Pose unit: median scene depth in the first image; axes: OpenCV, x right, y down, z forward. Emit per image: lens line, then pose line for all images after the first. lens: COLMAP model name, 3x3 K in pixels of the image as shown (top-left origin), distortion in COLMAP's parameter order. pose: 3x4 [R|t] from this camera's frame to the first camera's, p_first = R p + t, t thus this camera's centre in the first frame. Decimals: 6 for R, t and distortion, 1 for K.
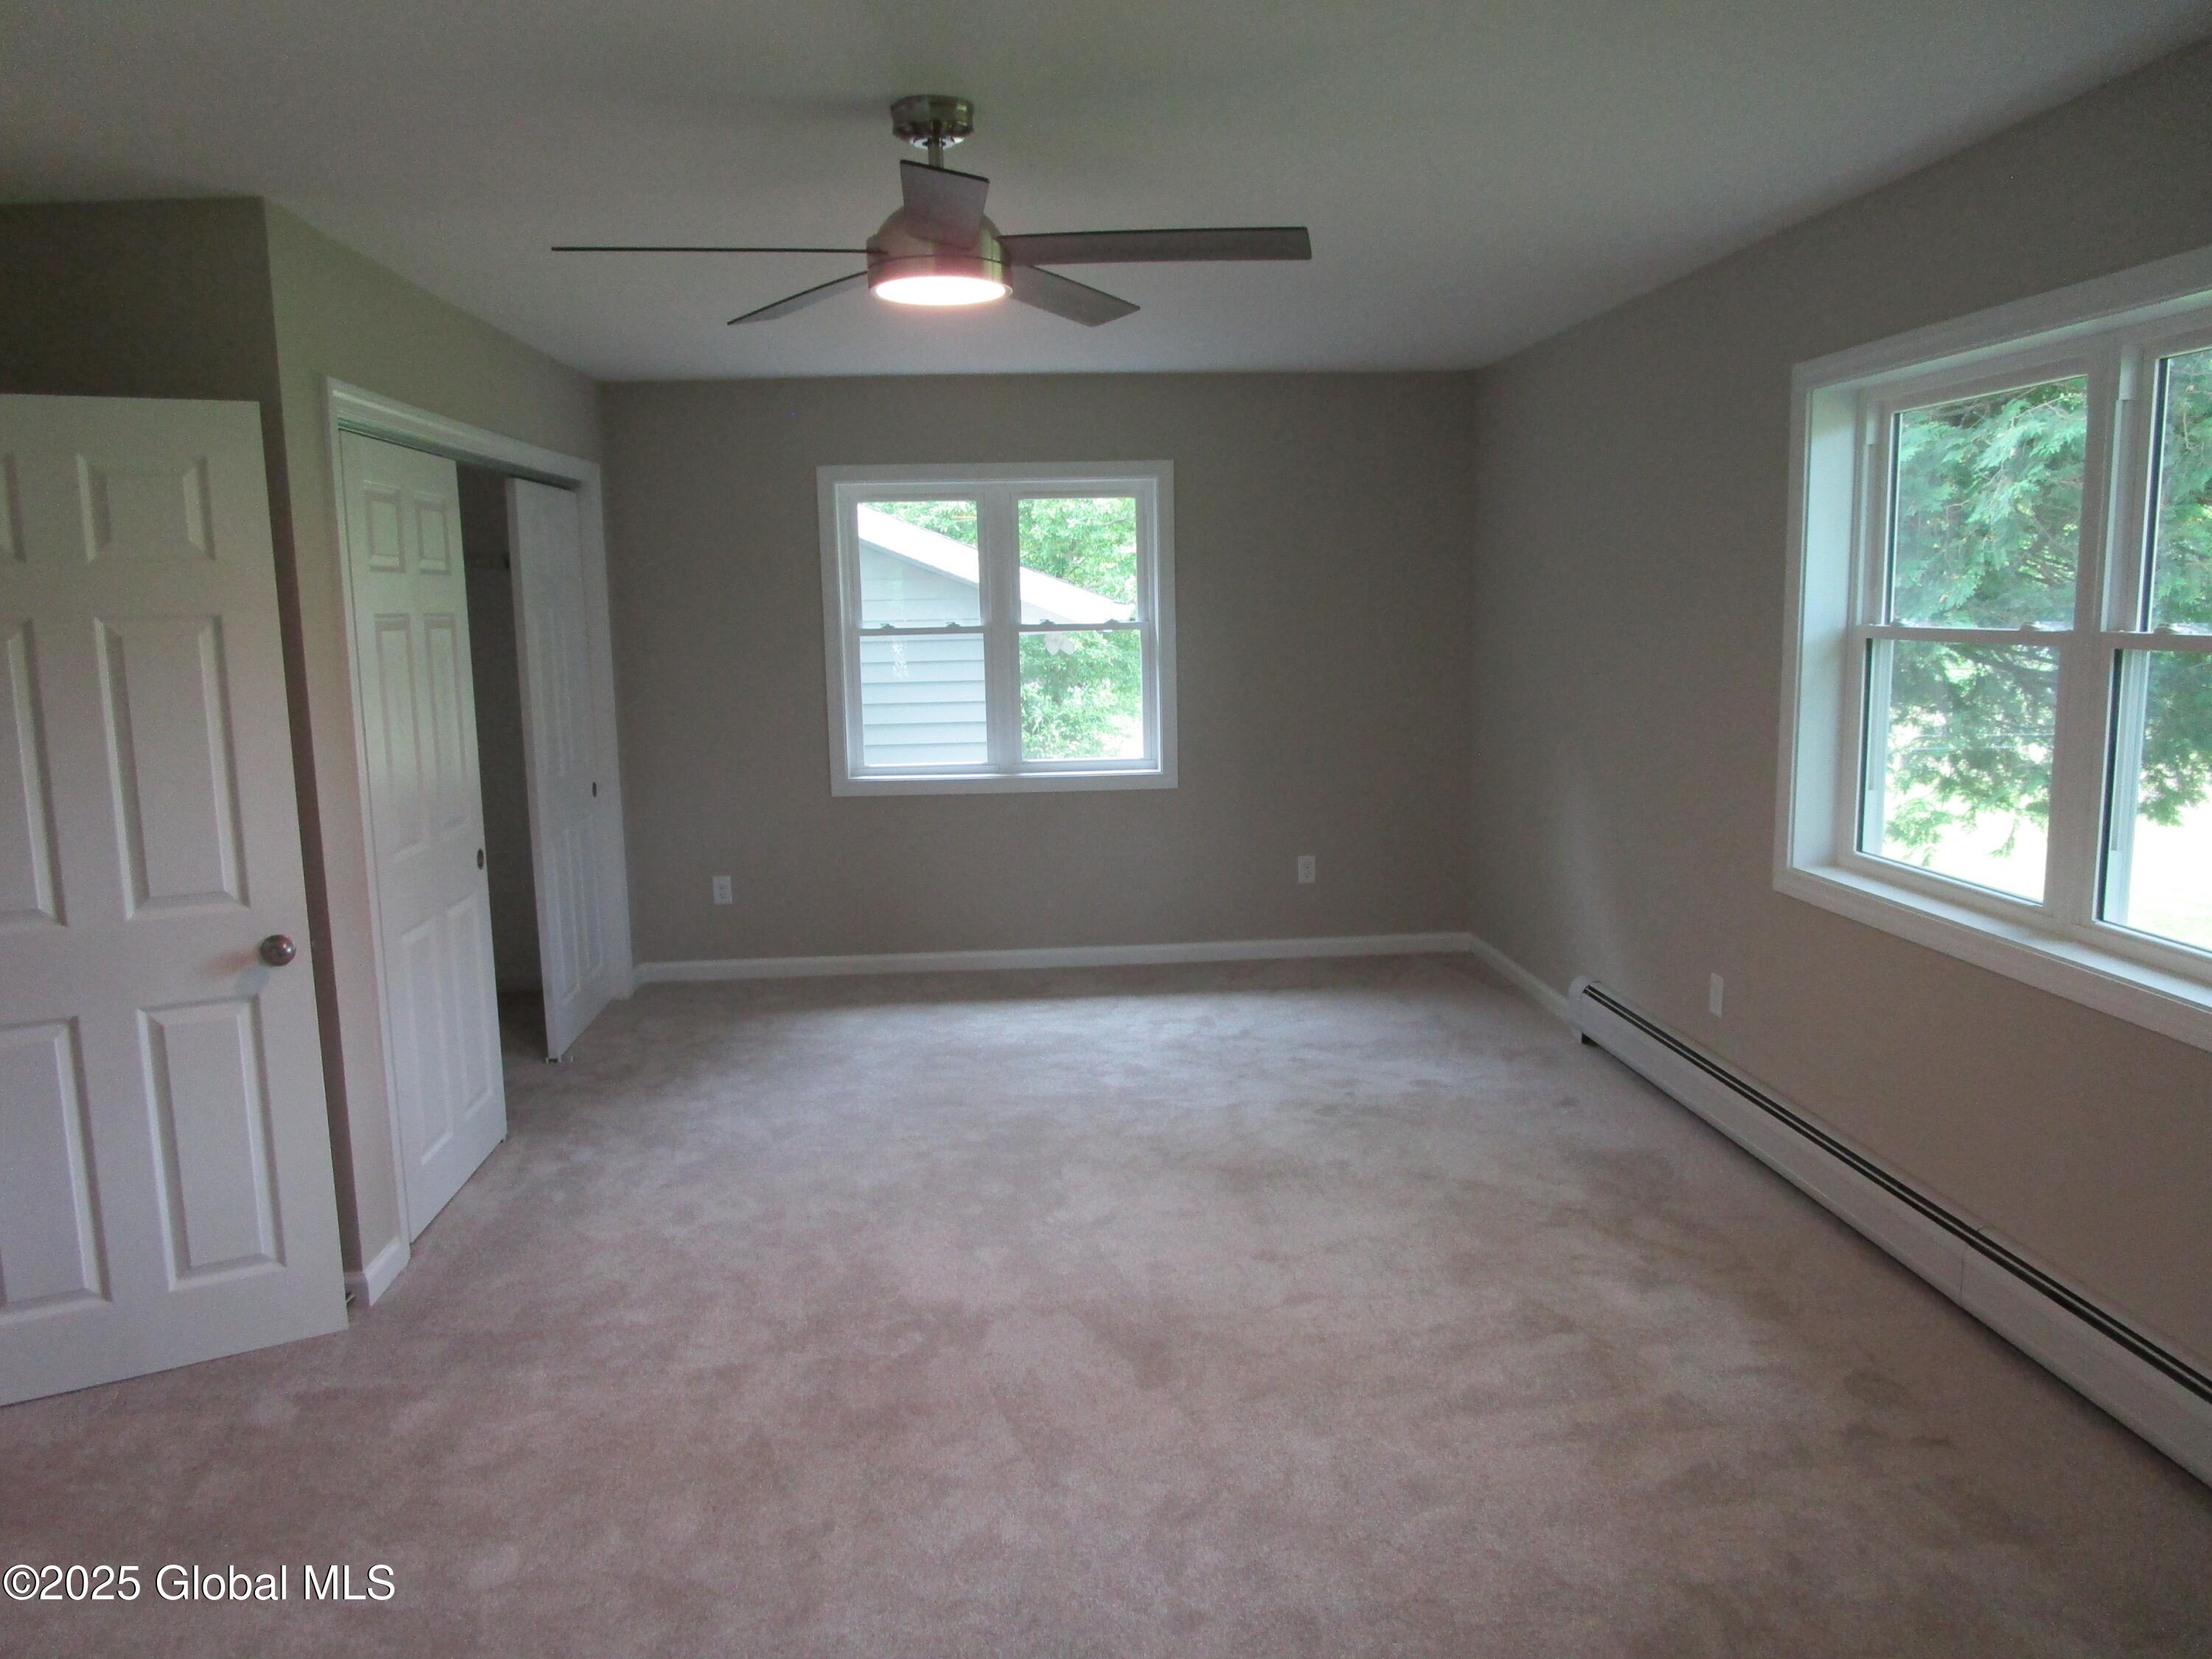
lens RADIAL K [[1580.3, 0, 1110.8], [0, 1580.3, 834.6], [0, 0, 1]] dist [-0.033999, 0.012887]
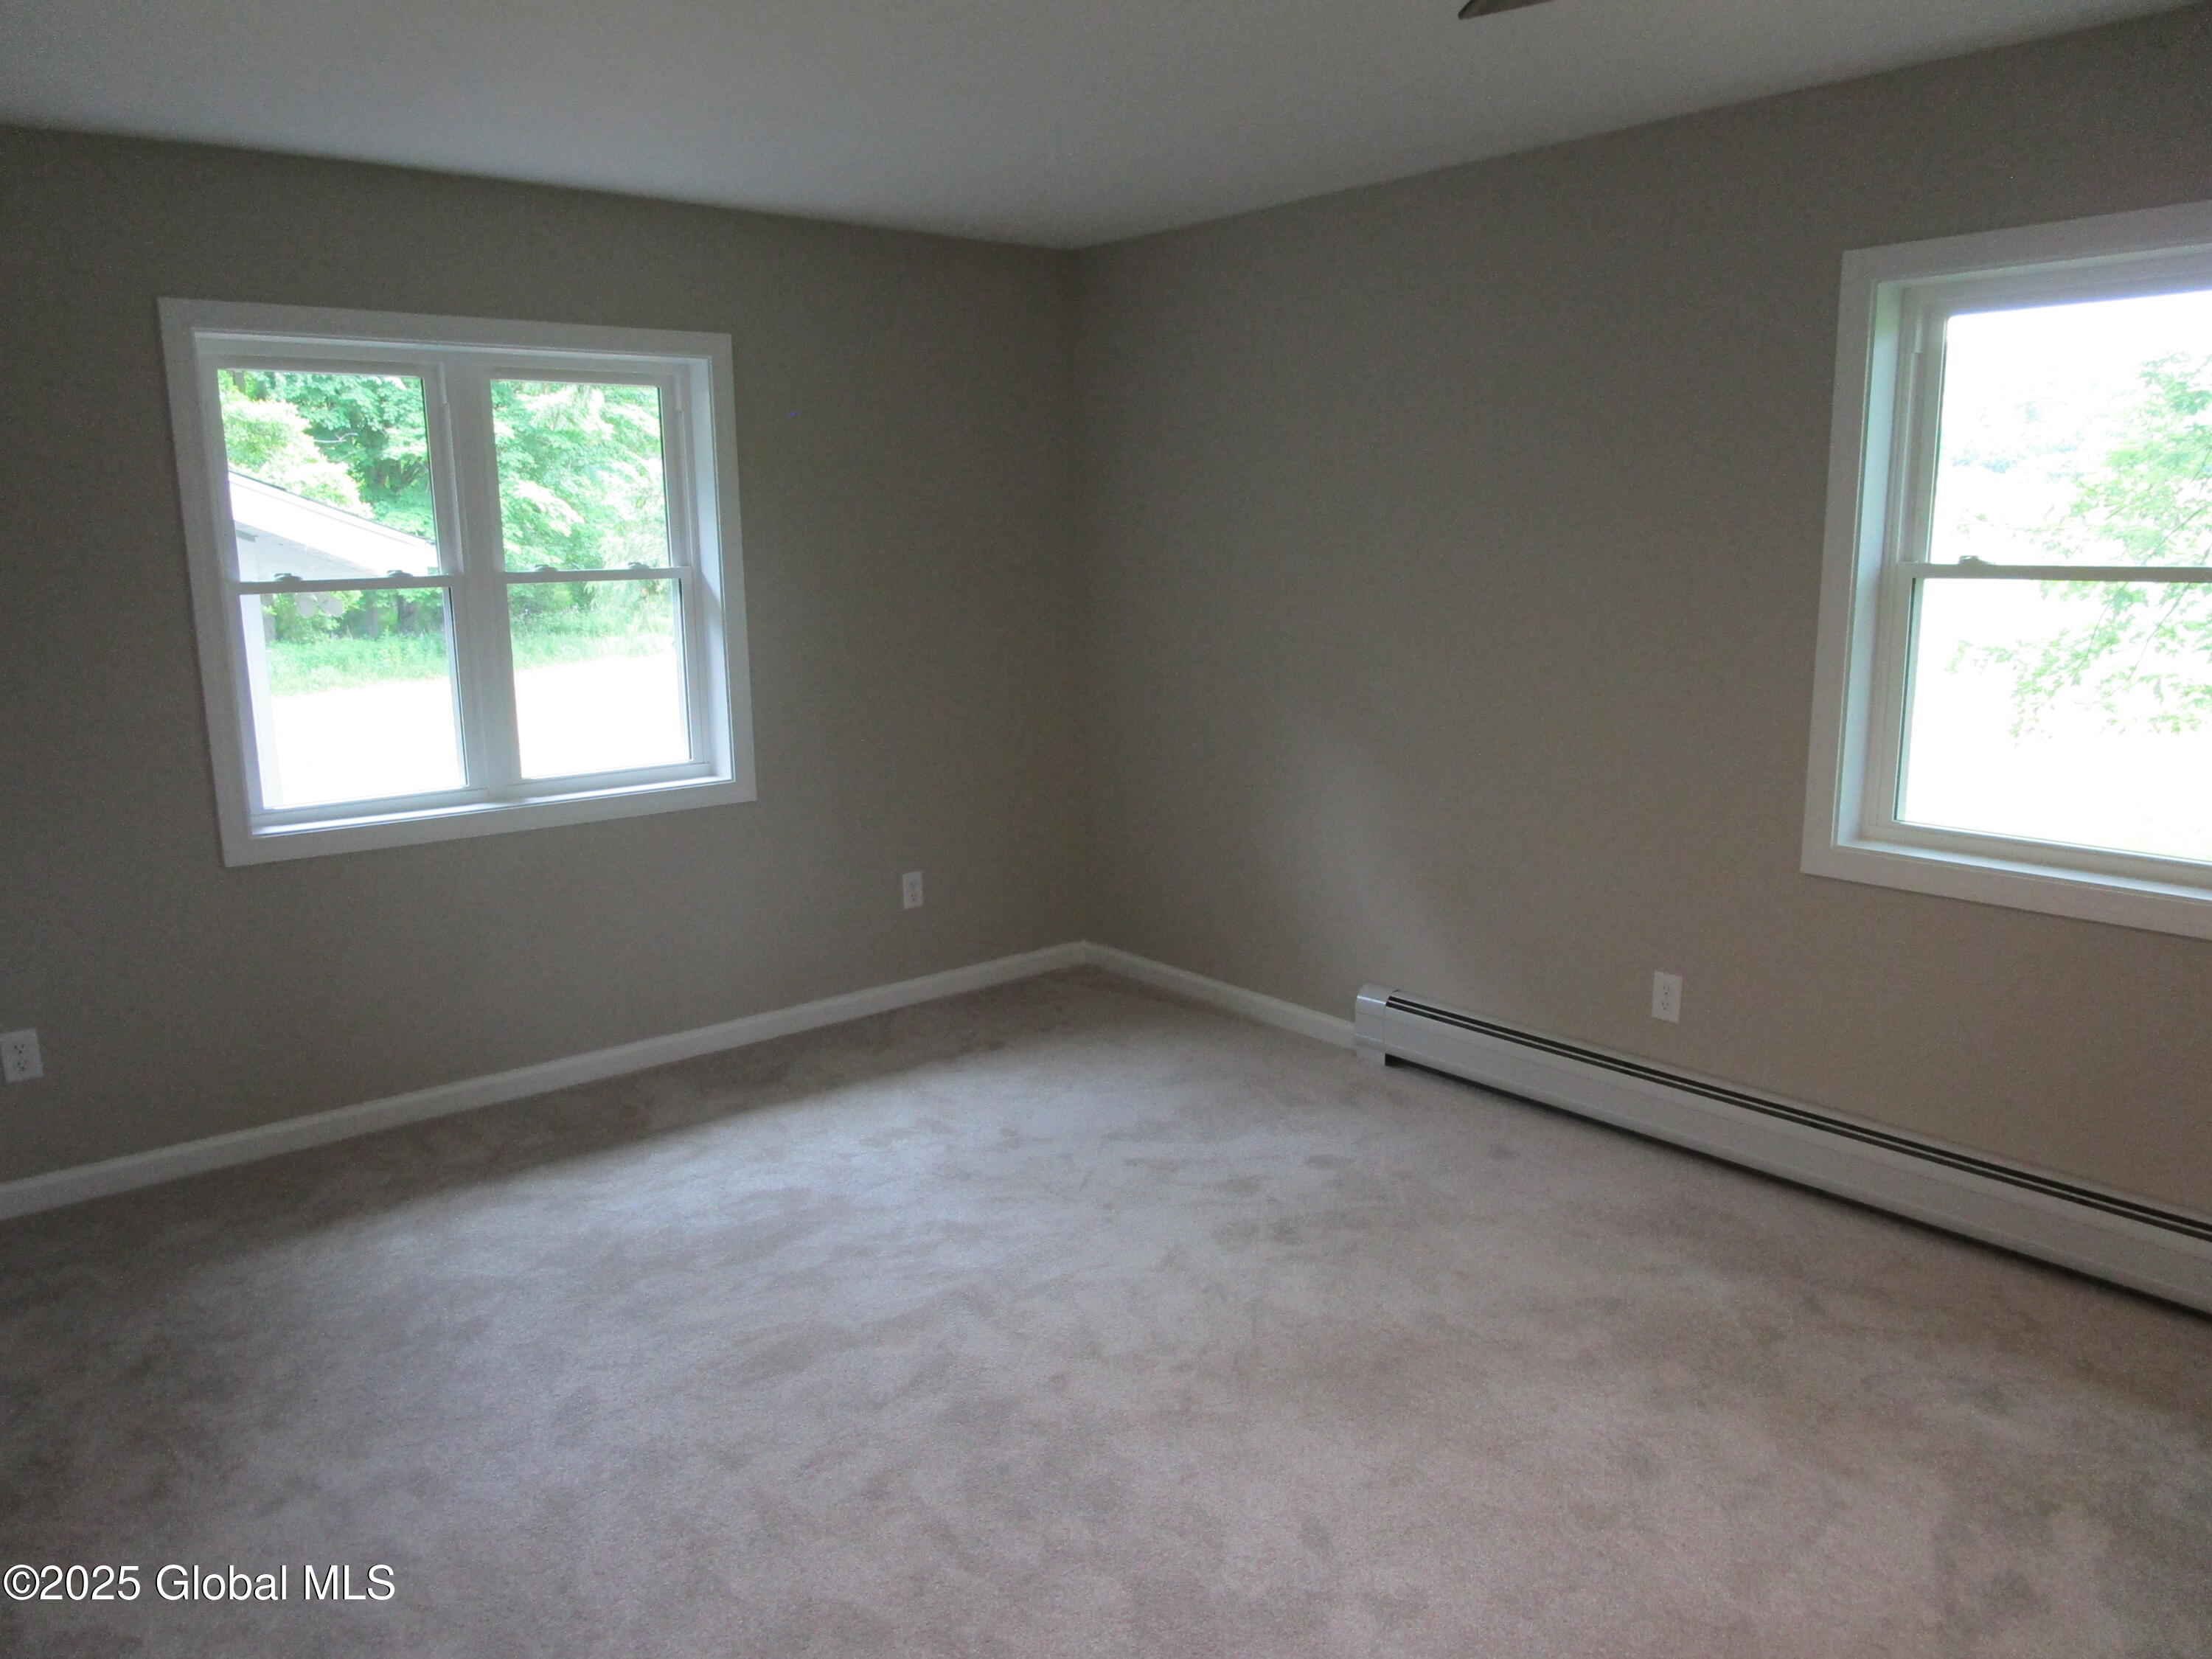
lens RADIAL K [[1580.3, 0, 1106.5], [0, 1580.3, 835.8], [0, 0, 1]] dist [-0.033999, 0.012887]
pose [[0.815230, -0.103764, 0.569765, -0.276591], [0.082943, 0.994595, 0.062456, -0.052084], [-0.573167, -0.003658, 0.819431, 0.378171]]
